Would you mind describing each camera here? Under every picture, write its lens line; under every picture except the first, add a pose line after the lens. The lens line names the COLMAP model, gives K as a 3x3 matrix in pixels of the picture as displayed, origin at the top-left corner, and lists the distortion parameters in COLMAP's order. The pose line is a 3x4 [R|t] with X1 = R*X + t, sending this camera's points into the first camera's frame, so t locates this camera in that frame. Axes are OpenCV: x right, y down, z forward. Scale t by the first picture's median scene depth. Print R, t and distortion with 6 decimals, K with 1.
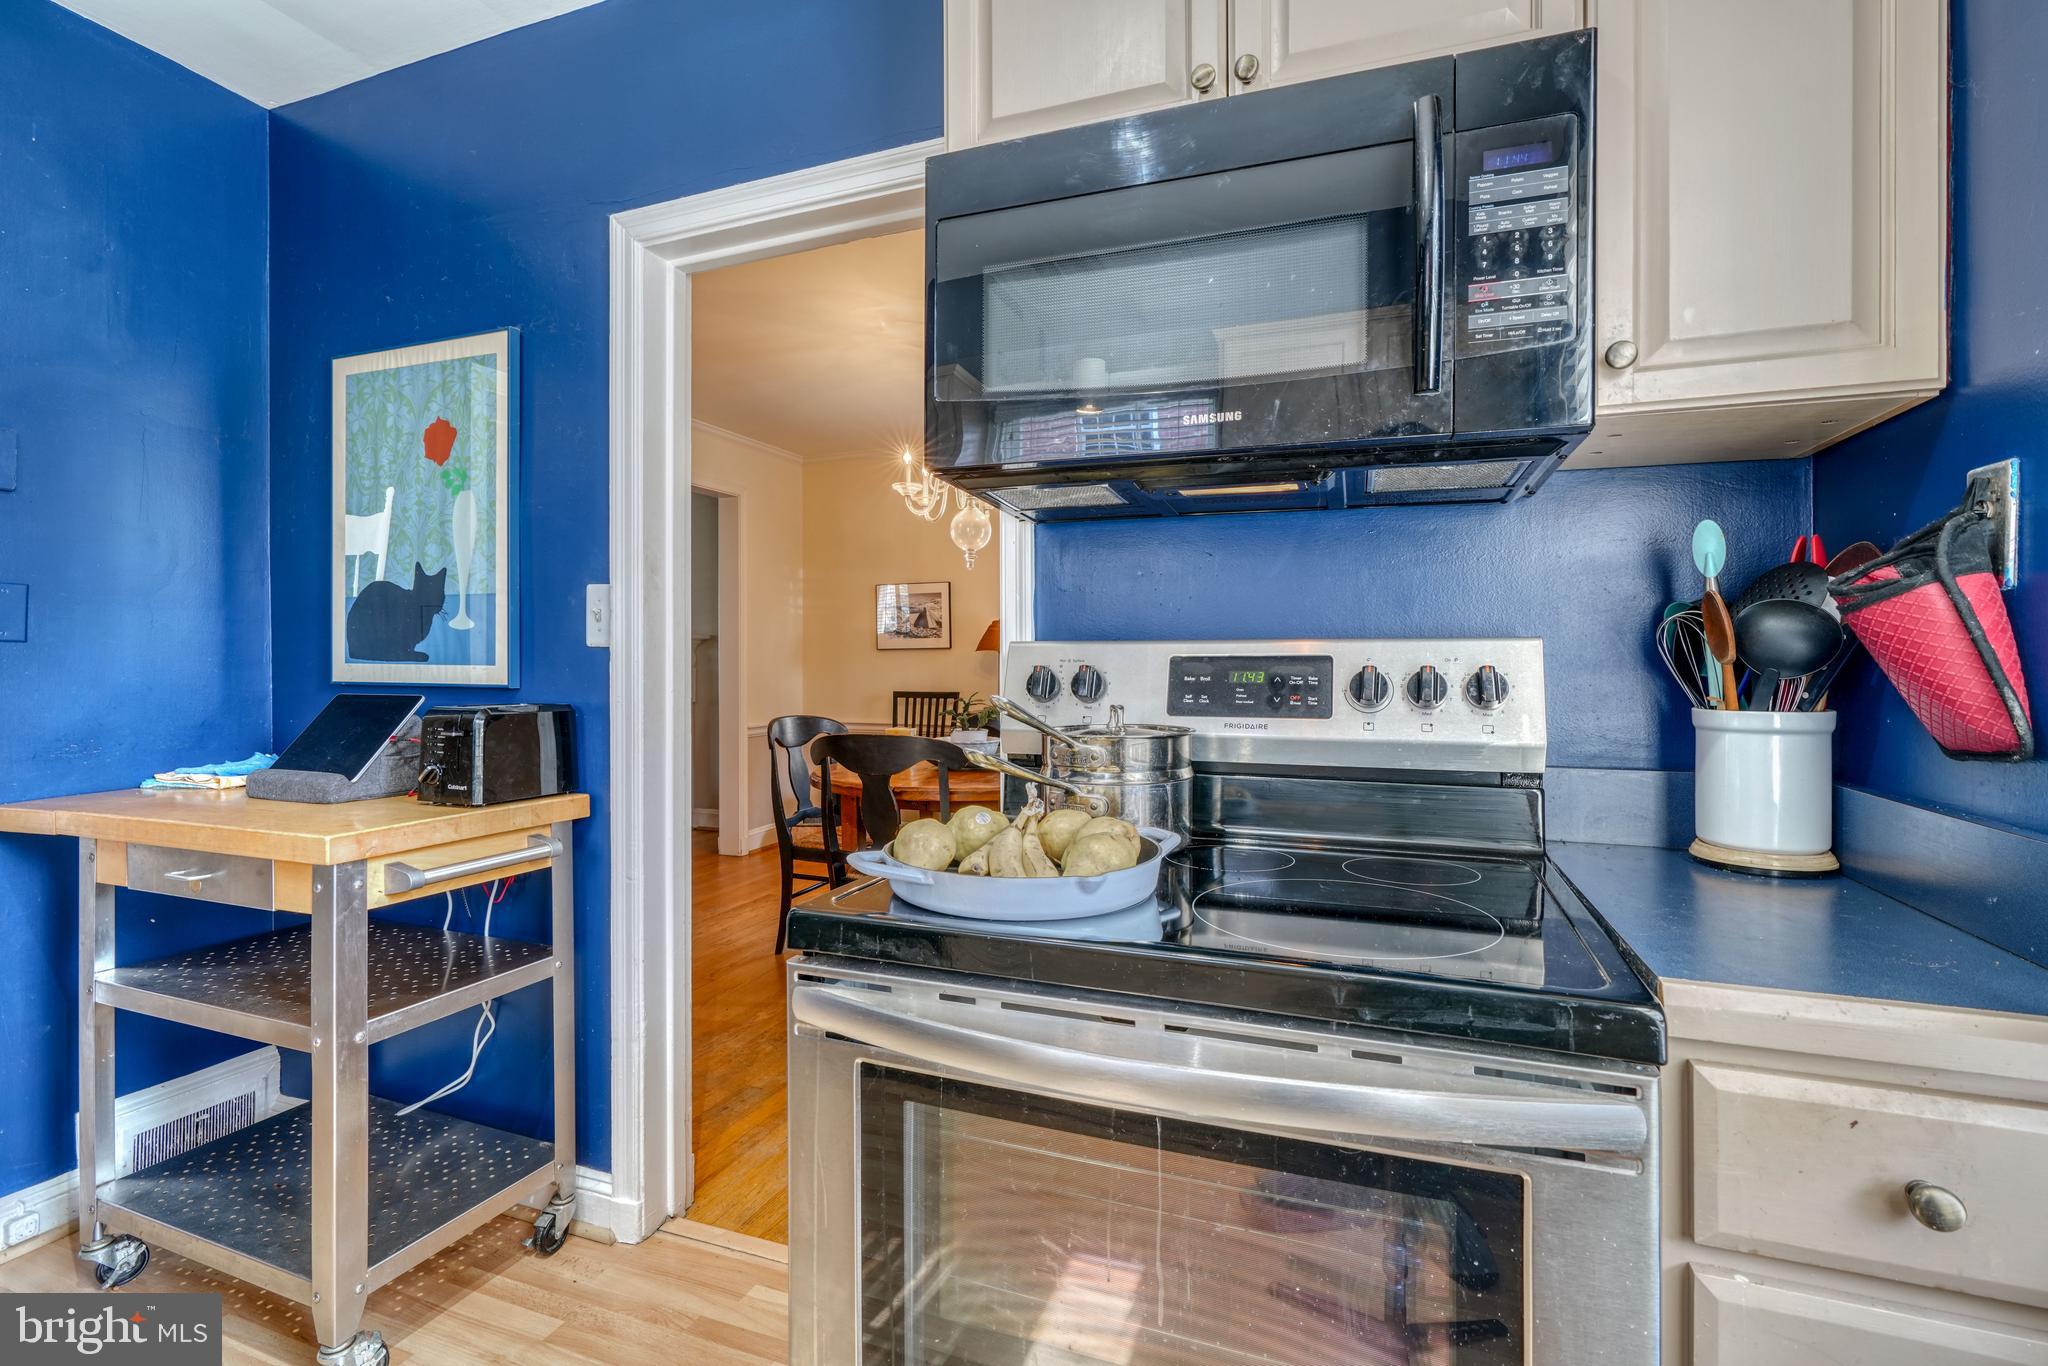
lens RADIAL K [[934.9, 0, 1022.2], [0, 934.9, 673.7], [0, 0, 1]] dist [0.004717, 0.001447]
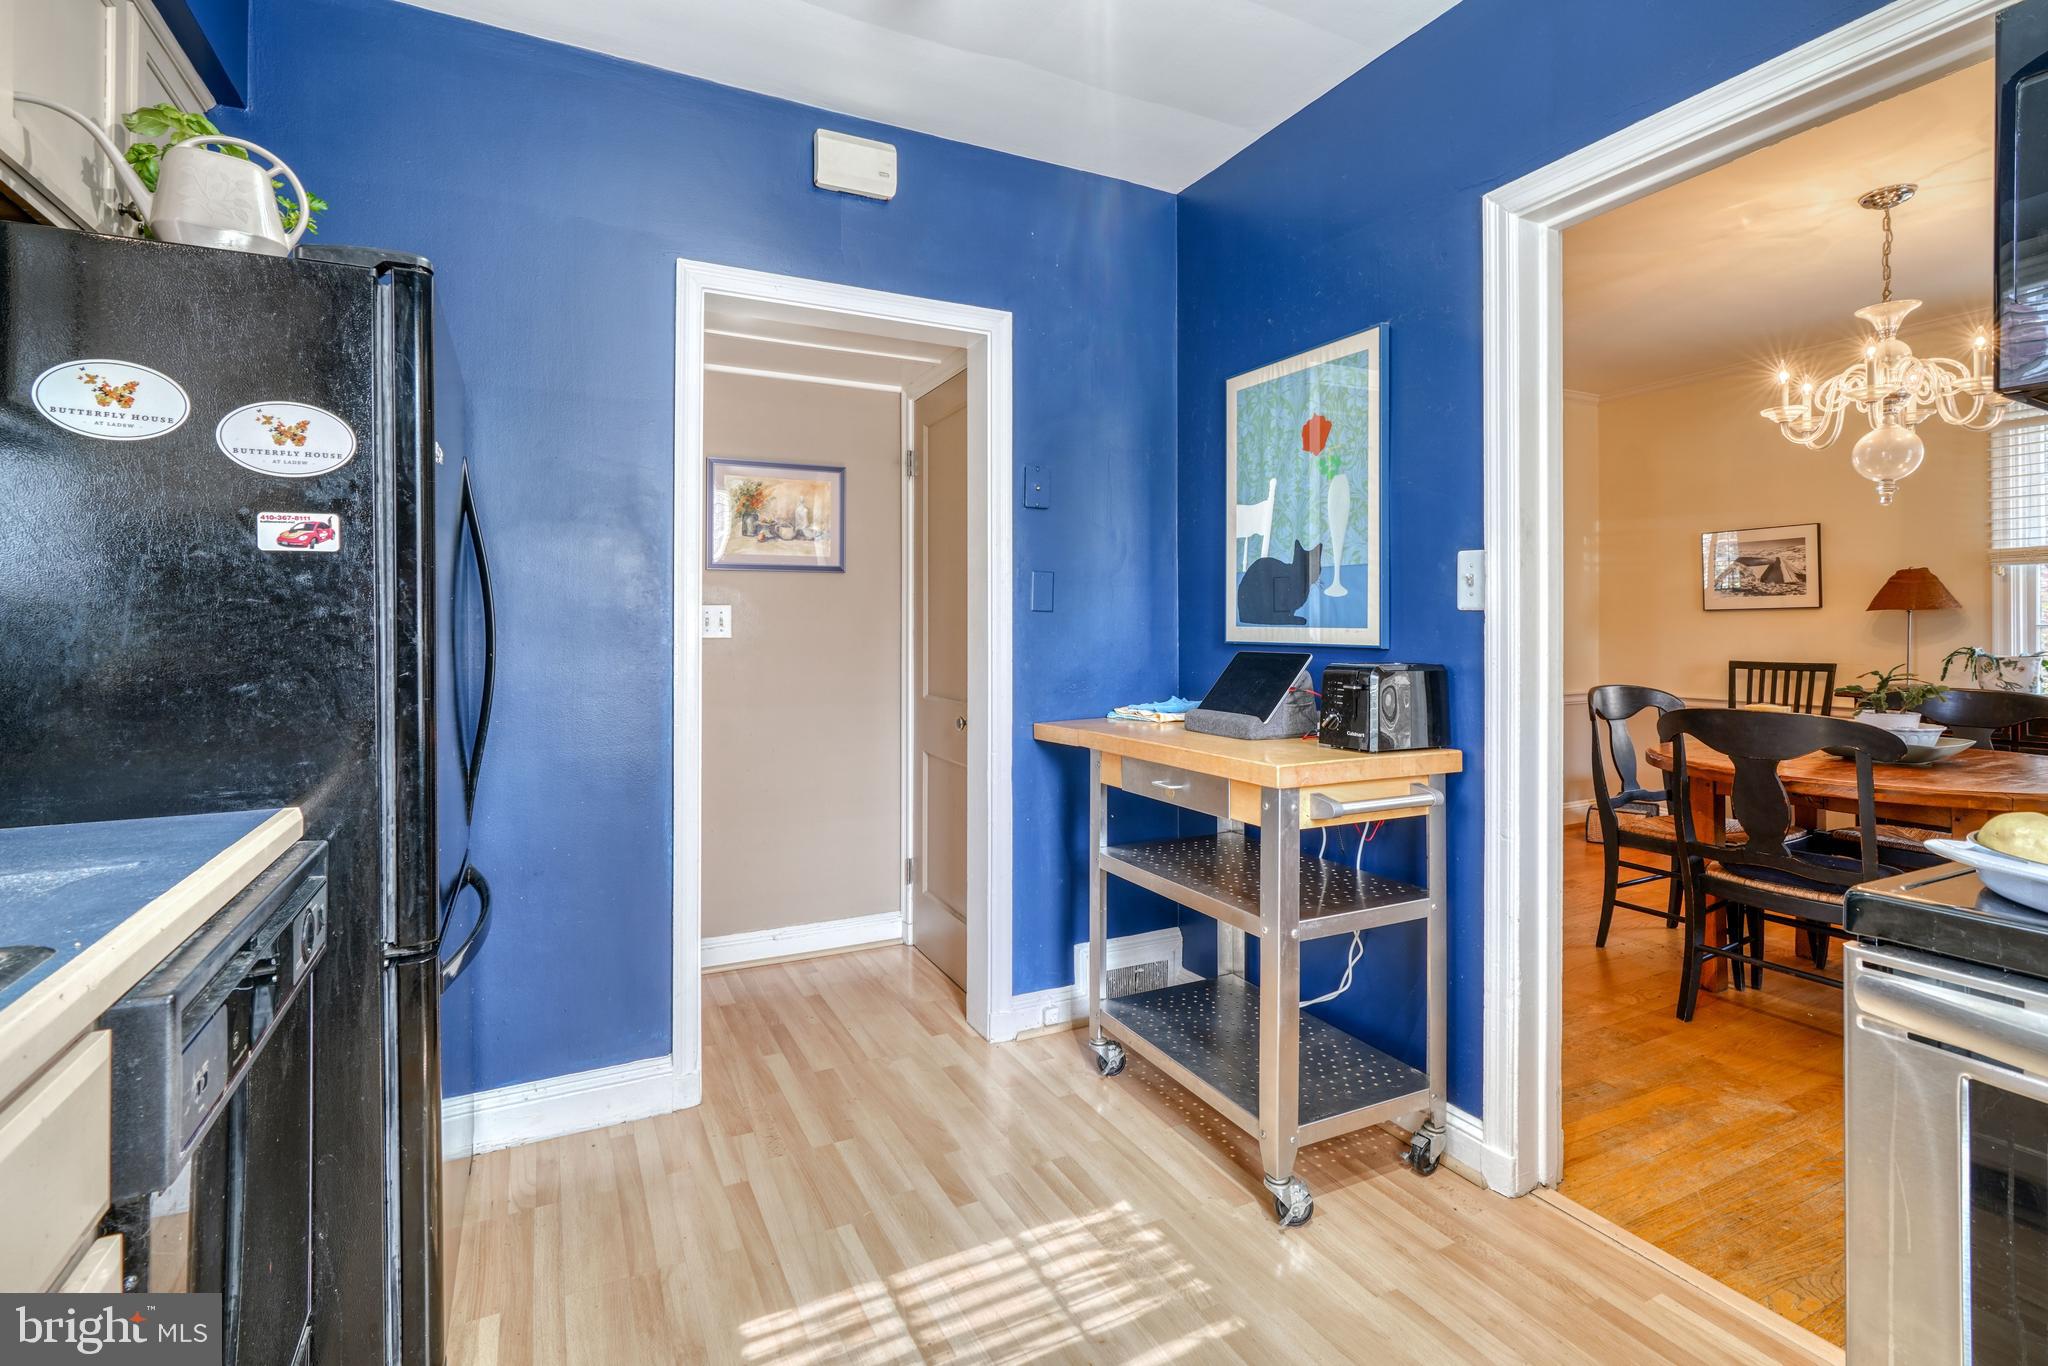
lens RADIAL K [[953.4, 0, 1021.6], [0, 953.4, 627.1], [0, 0, 1]] dist [-0.002594, -0.000135]
pose [[0.741248, 0.000039, -0.671231, -0.107872], [-0.007660, 0.999935, -0.008401, 0.002722], [0.671187, 0.011369, 0.741201, -0.122149]]
